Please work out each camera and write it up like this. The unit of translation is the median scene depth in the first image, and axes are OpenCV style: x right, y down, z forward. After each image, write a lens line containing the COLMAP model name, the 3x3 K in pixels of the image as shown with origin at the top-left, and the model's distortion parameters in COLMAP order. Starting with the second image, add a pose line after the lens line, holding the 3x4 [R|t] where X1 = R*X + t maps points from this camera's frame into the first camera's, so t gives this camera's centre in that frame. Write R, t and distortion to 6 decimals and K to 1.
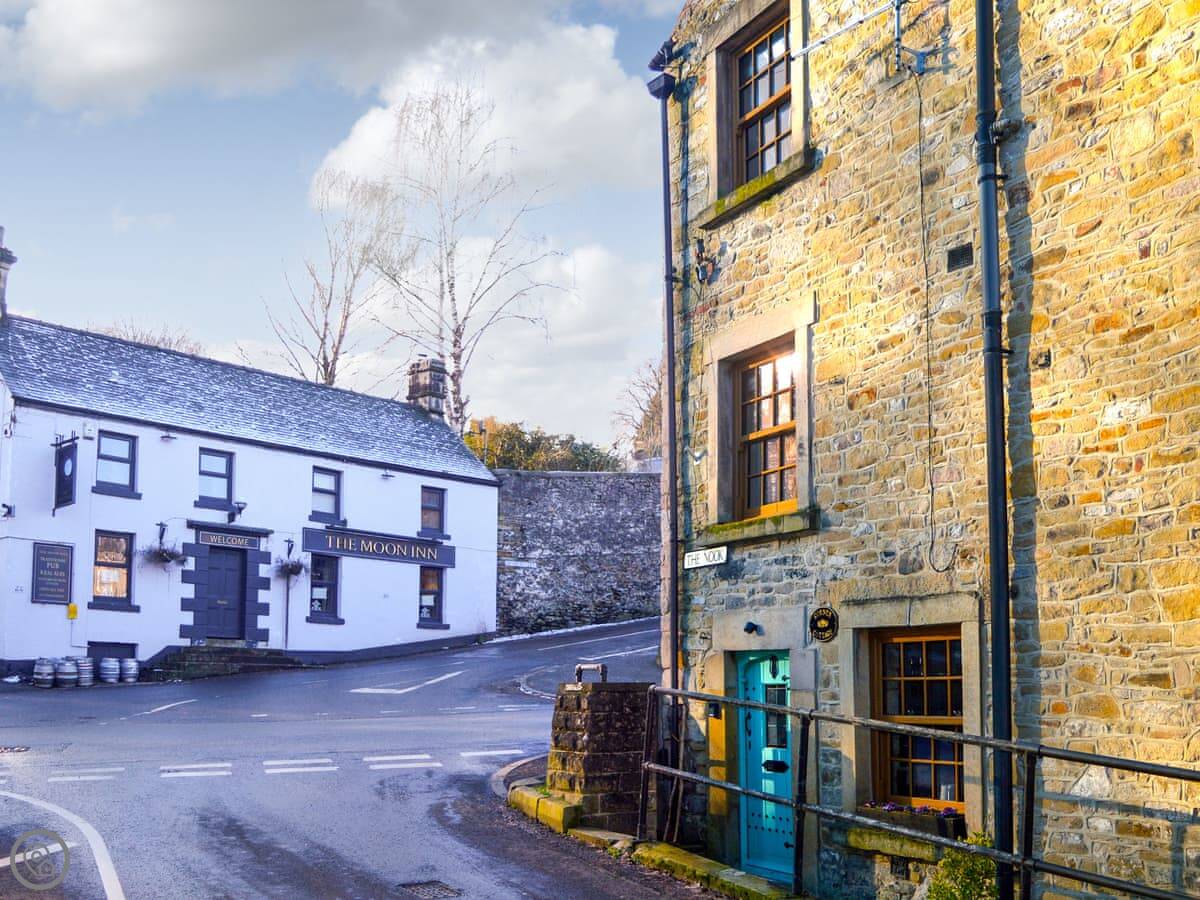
lens RADIAL K [[1213.6, 0, 600.0], [0, 1213.6, 450.0], [0, 0, 1]] dist [-0.111050, 0.001558]
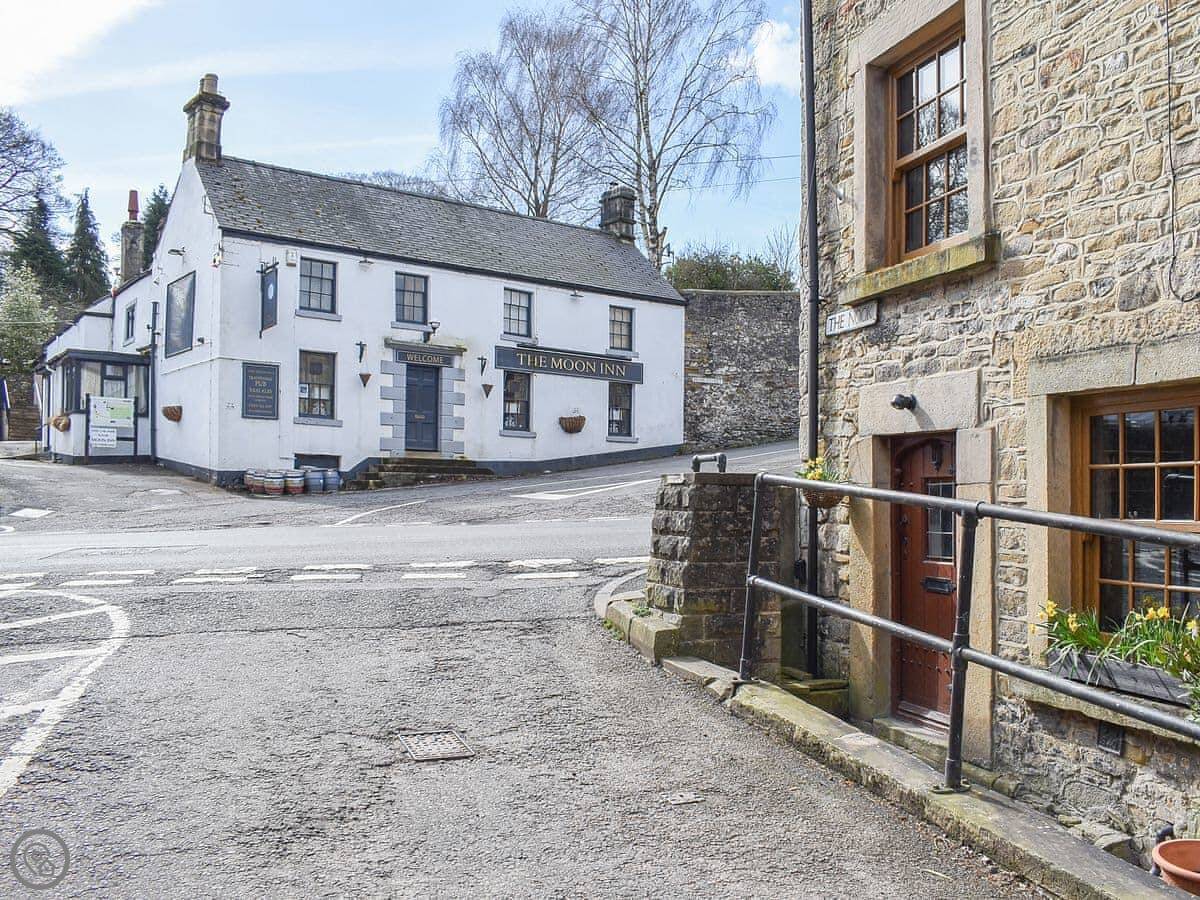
lens RADIAL K [[1086.8, 0, 601.4], [0, 1086.8, 398.7], [0, 0, 1]] dist [-0.083288, 0.004549]
pose [[0.983052, -0.005140, -0.183254, 0.063327], [0.023101, 0.995112, 0.096012, 0.077675], [0.181865, -0.098618, 0.978366, 0.314887]]
